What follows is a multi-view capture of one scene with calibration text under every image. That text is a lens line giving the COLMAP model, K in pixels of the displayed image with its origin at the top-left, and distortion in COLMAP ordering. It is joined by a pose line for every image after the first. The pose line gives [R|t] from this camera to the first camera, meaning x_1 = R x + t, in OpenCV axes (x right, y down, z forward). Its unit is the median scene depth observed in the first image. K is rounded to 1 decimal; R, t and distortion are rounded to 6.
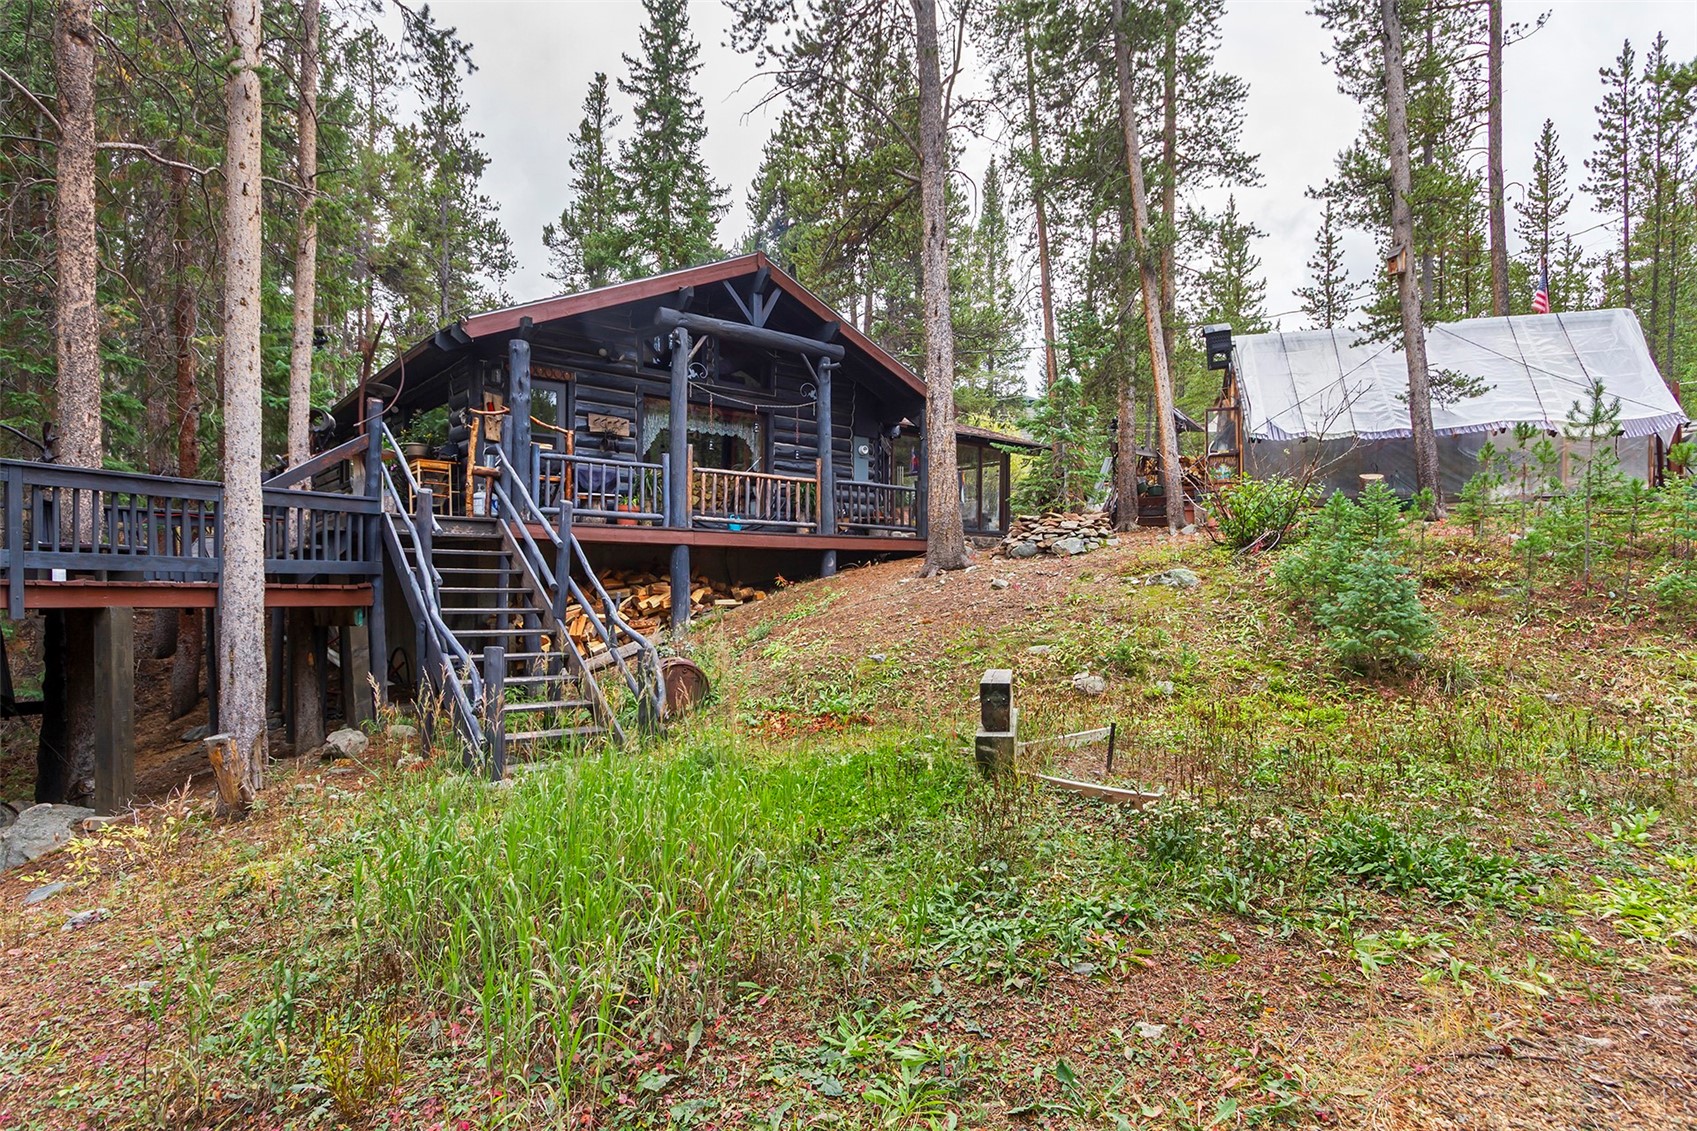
lens RADIAL K [[938.6, 0, 848.5], [0, 938.6, 565.5], [0, 0, 1]] dist [0.000603, 0.000483]
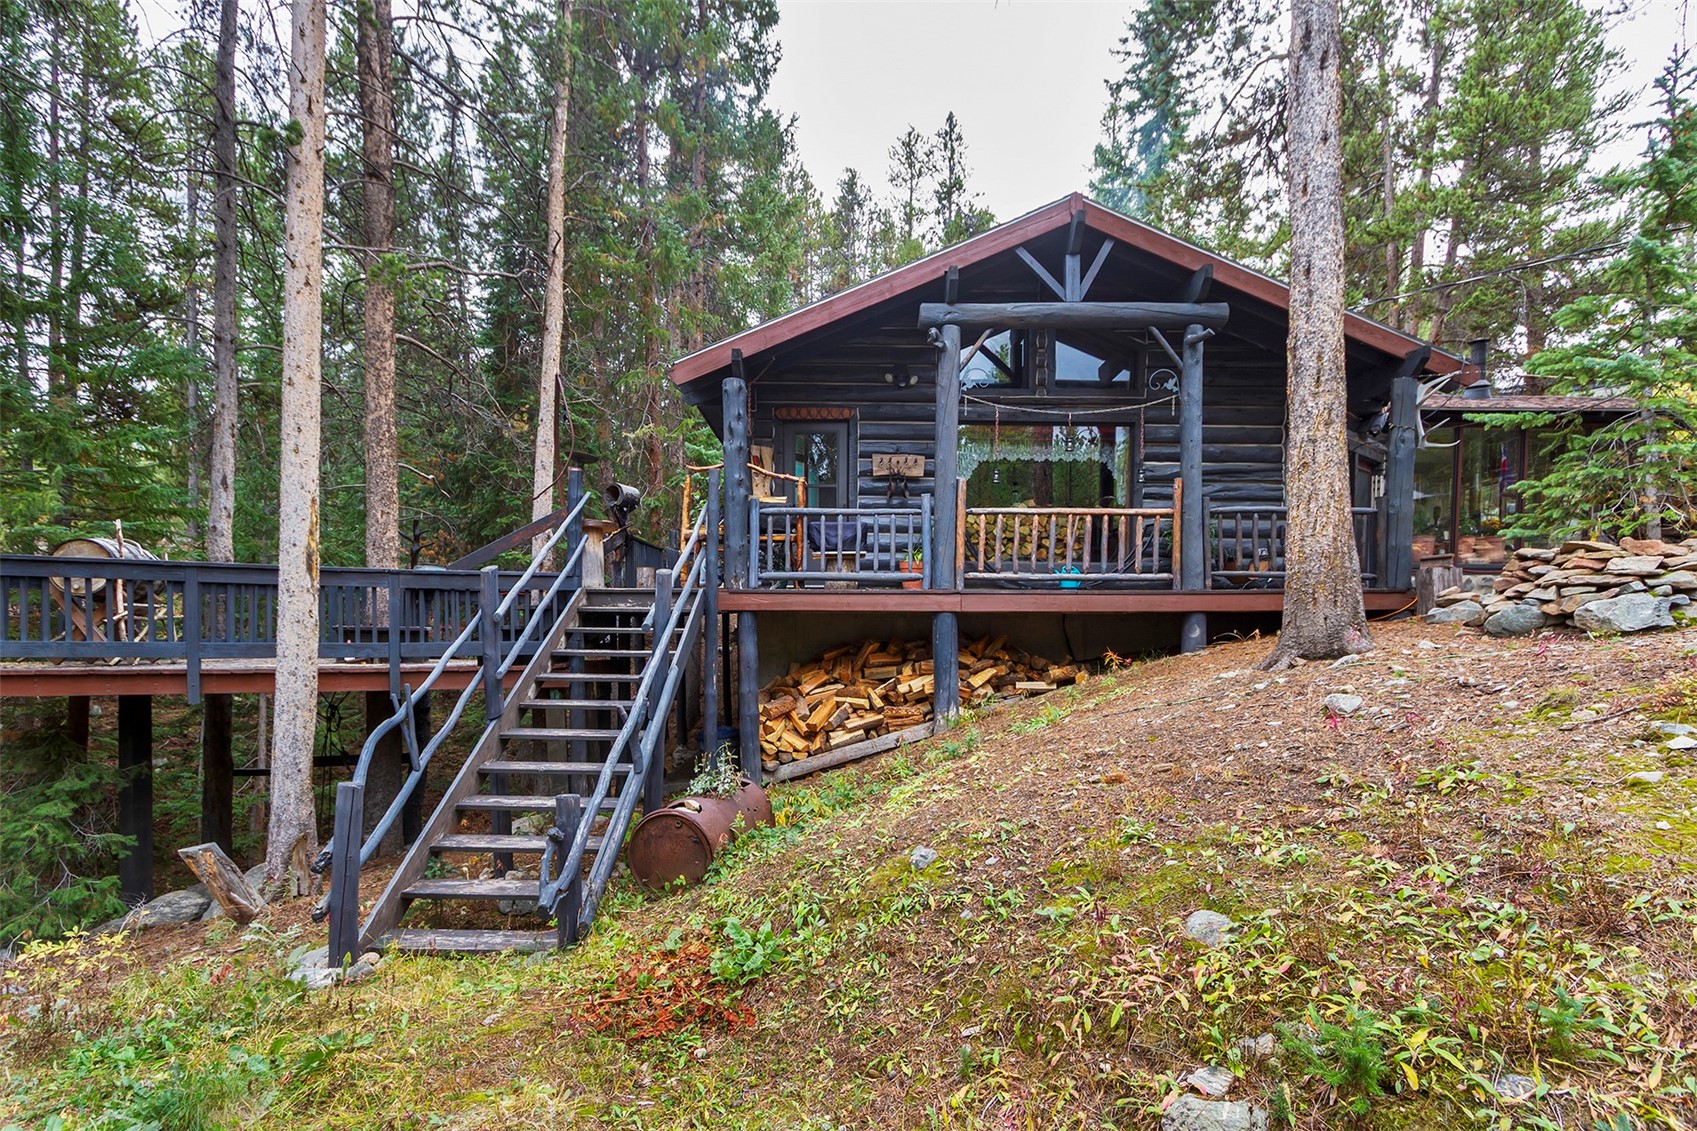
lens RADIAL K [[839.2, 0, 849.4], [0, 839.2, 633.0], [0, 0, 1]] dist [0.002229, 0.000470]
pose [[0.764059, 0.010233, -0.645065, 0.193847], [0.014115, 0.999370, 0.032573, -0.027039], [0.644992, -0.033993, 0.763433, 0.408346]]
